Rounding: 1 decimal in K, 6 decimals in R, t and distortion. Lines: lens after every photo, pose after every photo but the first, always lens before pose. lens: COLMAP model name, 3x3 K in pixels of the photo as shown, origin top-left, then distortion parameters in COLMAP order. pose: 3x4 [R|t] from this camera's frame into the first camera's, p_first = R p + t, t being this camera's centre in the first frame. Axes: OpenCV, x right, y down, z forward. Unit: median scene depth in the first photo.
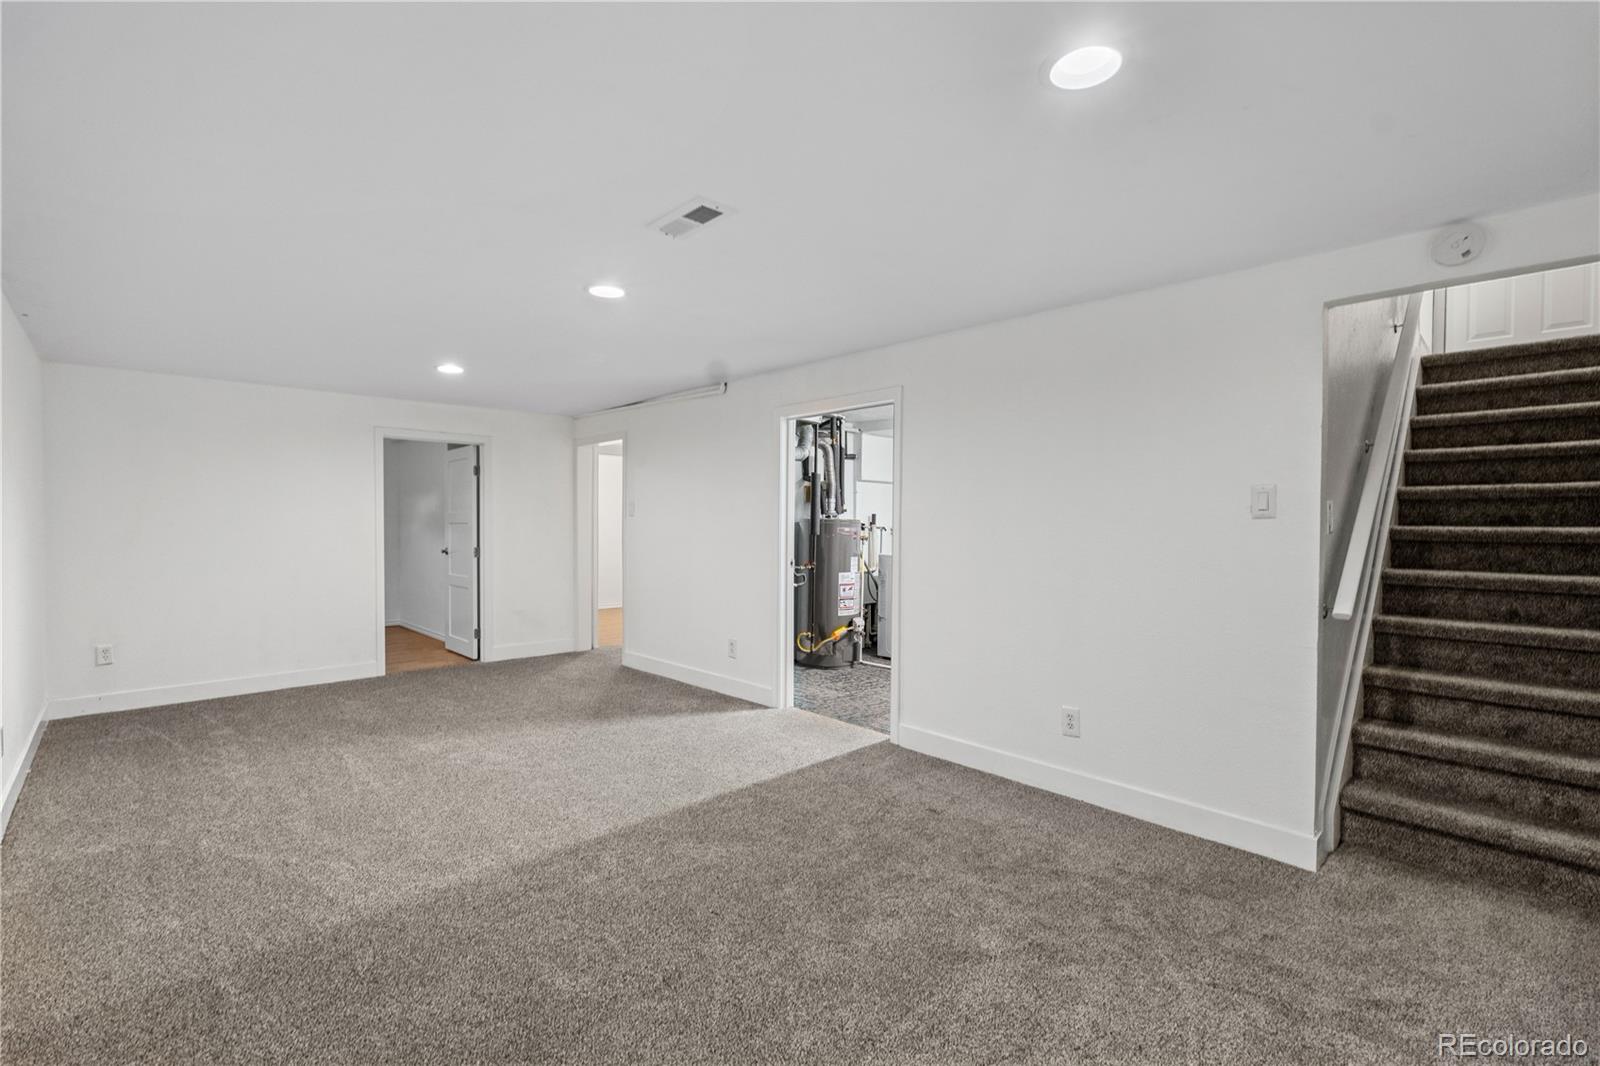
lens RADIAL K [[698.2, 0, 787.1], [0, 698.2, 536.5], [0, 0, 1]] dist [-0.002538, 0.000859]
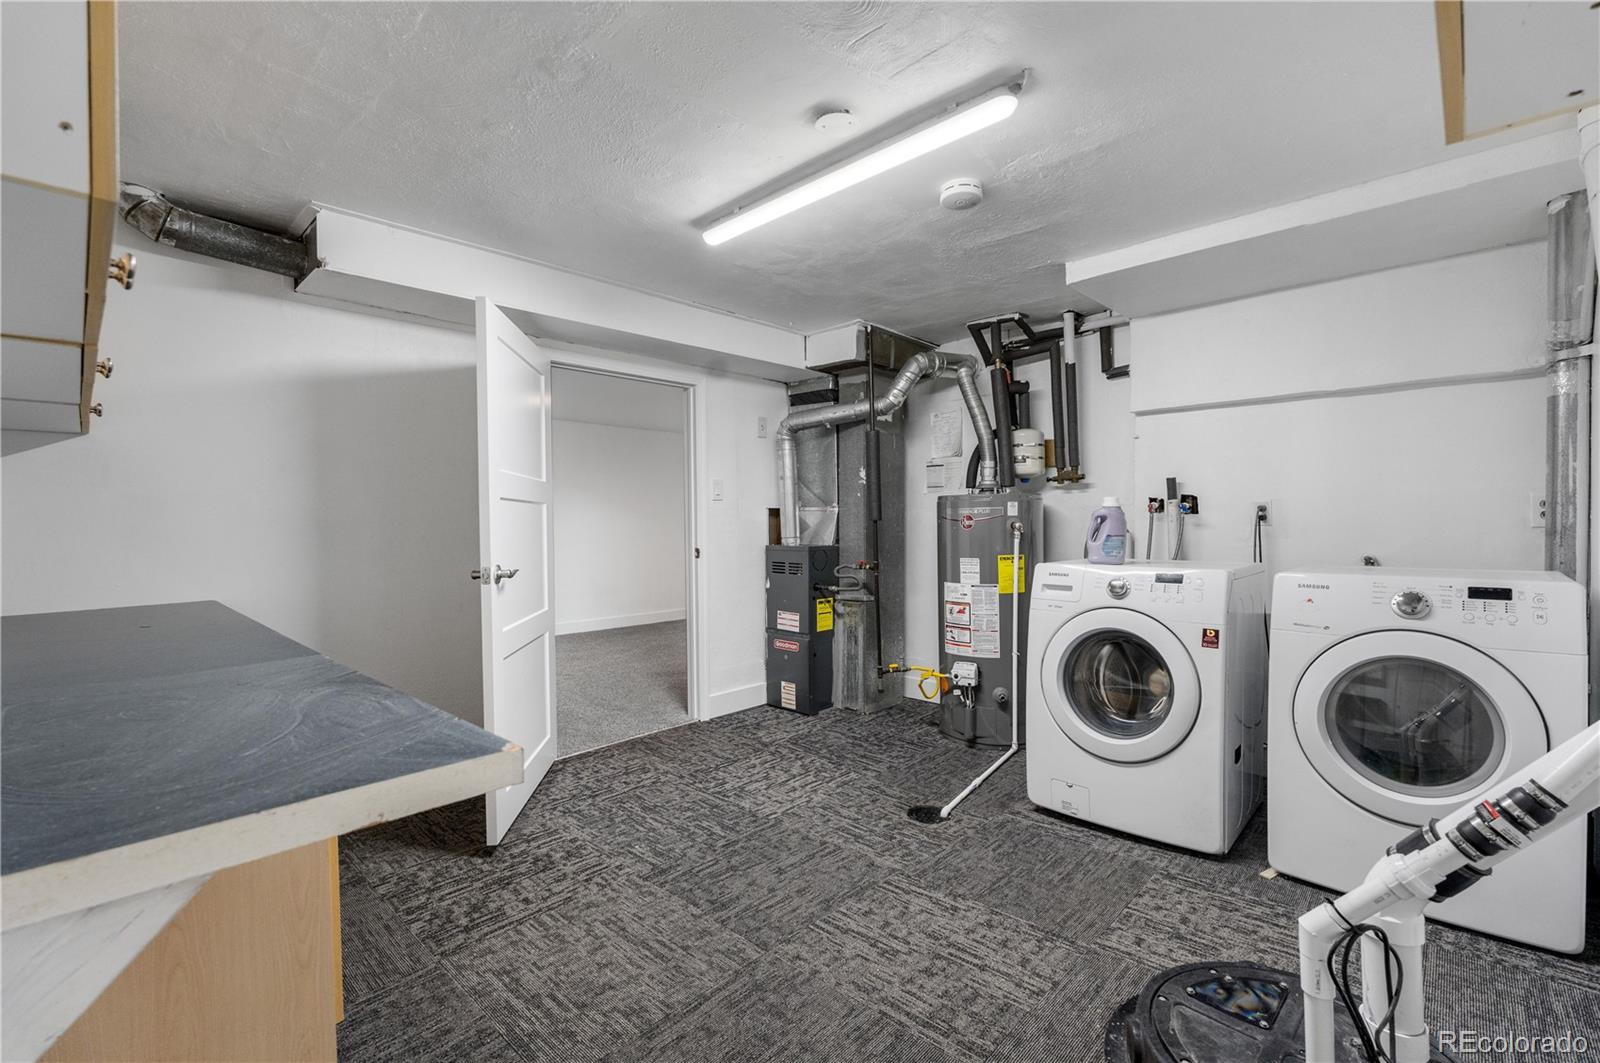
lens RADIAL K [[698.2, 0, 787.1], [0, 698.2, 535.0], [0, 0, 1]] dist [-0.002538, 0.000859]
pose [[0.045043, 0.012502, -0.998907, 0.679089], [0.001723, 0.999919, 0.012592, 0.002316], [0.998984, -0.002288, 0.045018, 0.829172]]
